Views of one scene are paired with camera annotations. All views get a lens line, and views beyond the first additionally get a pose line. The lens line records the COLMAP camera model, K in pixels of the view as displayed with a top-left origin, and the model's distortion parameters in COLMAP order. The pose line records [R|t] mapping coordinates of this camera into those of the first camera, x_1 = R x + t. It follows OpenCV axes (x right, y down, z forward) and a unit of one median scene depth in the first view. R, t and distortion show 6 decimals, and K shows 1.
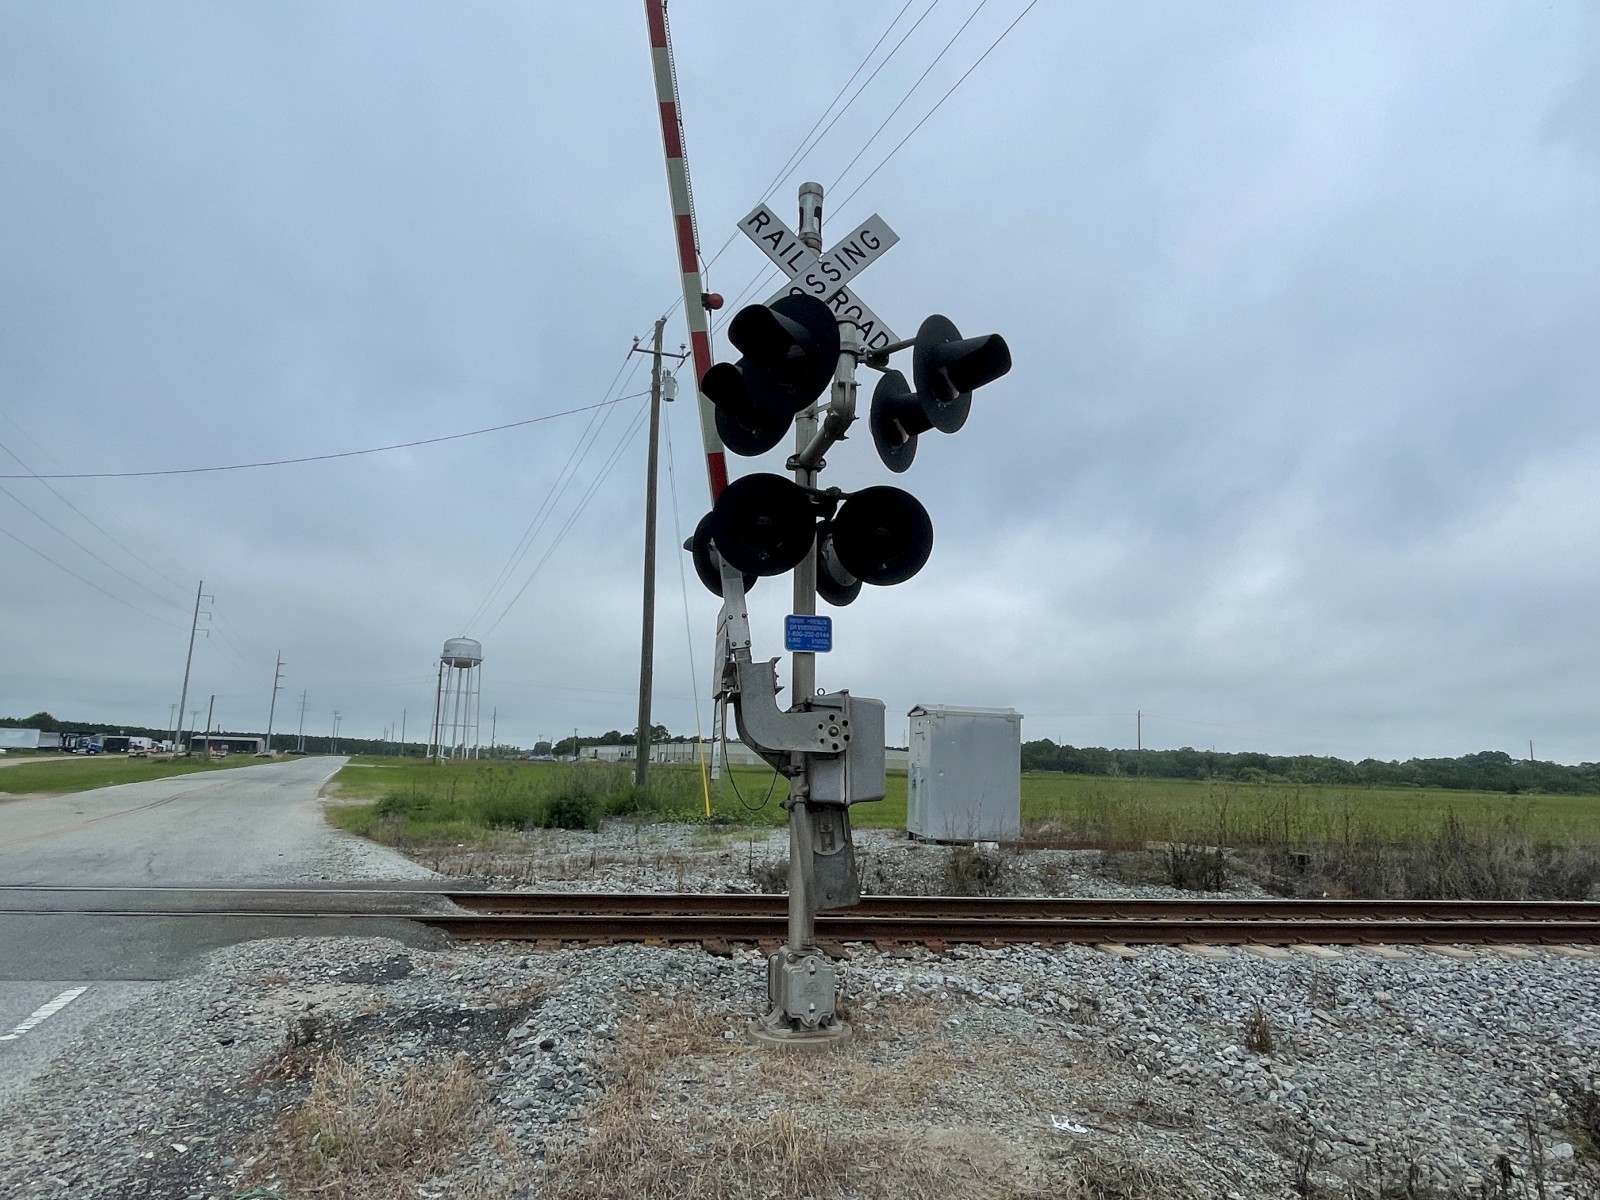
lens RADIAL K [[943.4, 0, 802.4], [0, 943.4, 598.4], [0, 0, 1]] dist [-0.002997, -0.005332]
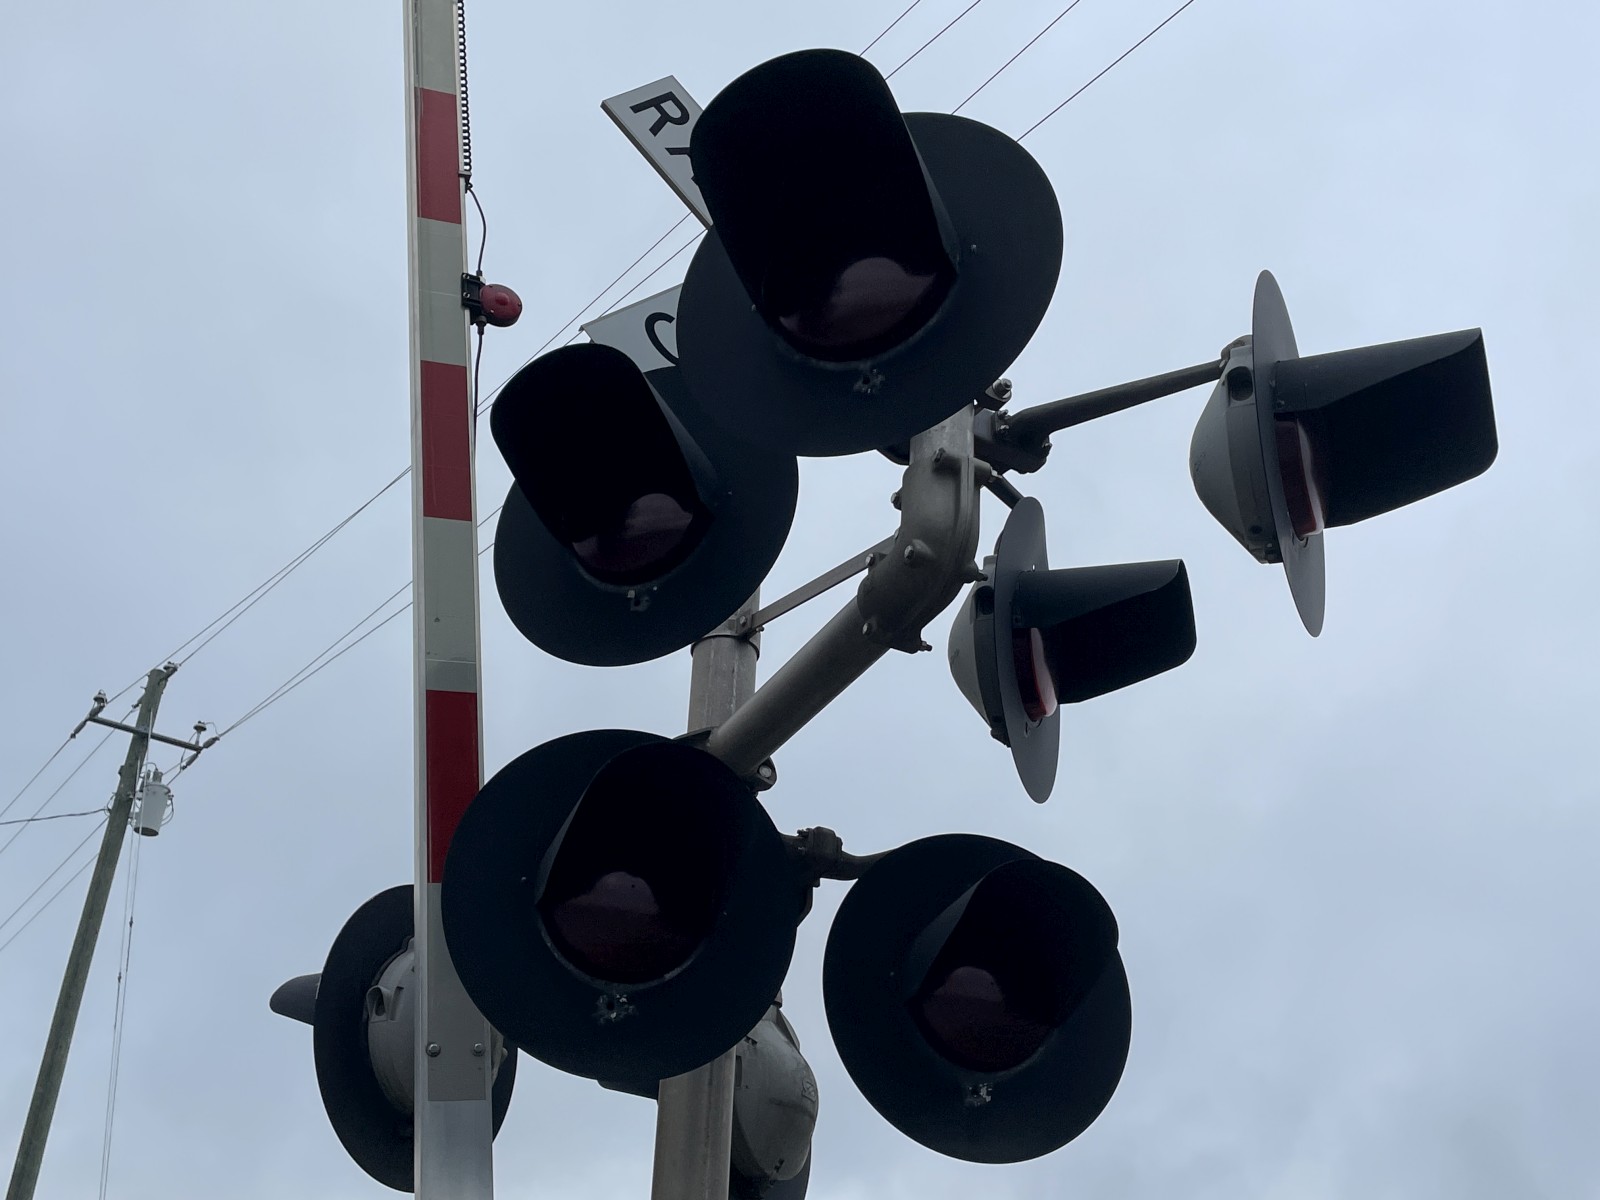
lens RADIAL K [[1747.0, 0, 809.6], [0, 1747.0, 600.8], [0, 0, 1]] dist [0.017431, 0.000000]
pose [[0.966522, 0.145679, 0.211217, -0.102265], [-0.051818, 0.917053, -0.395385, 0.042794], [-0.251296, 0.371203, 0.893901, 0.425290]]
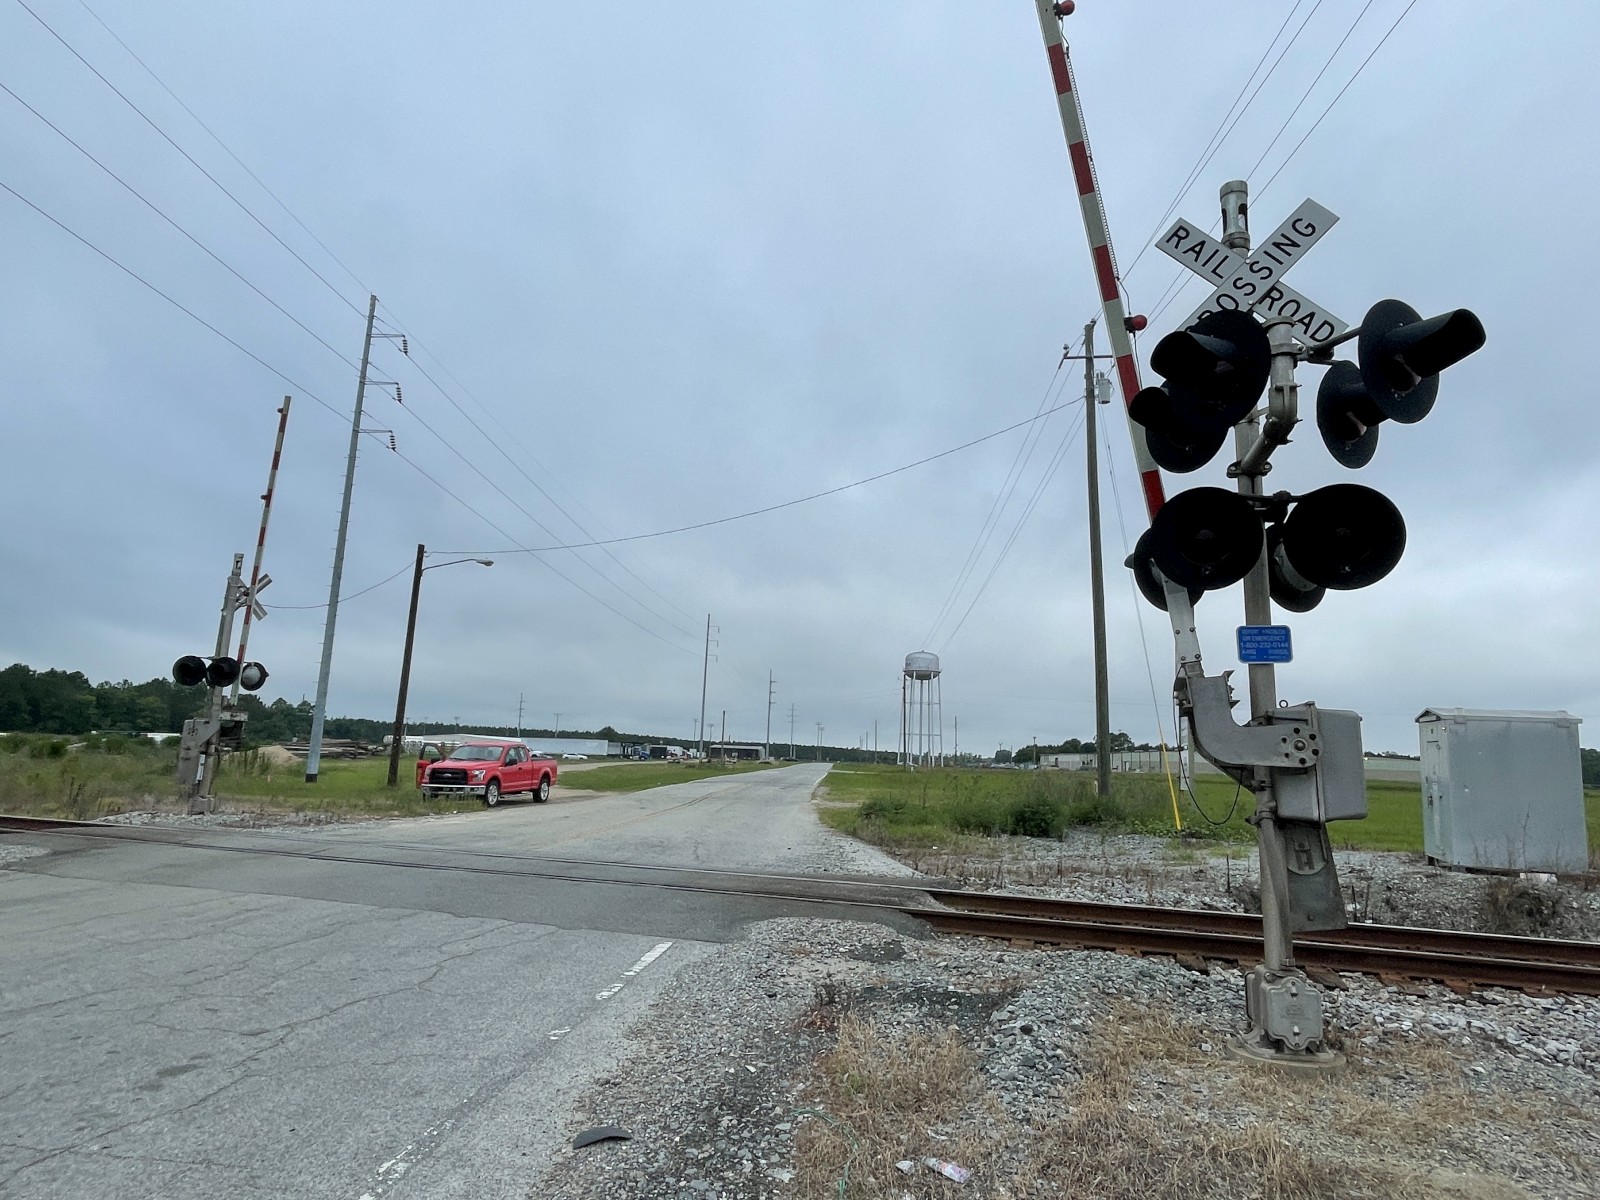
lens RADIAL K [[943.4, 0, 806.3], [0, 943.4, 596.5], [0, 0, 1]] dist [-0.002997, -0.005332]
pose [[0.892161, -0.071189, -0.446072, 0.020761], [0.066684, 0.997440, -0.025811, -0.017233], [0.446768, -0.006718, 0.894625, -0.075831]]
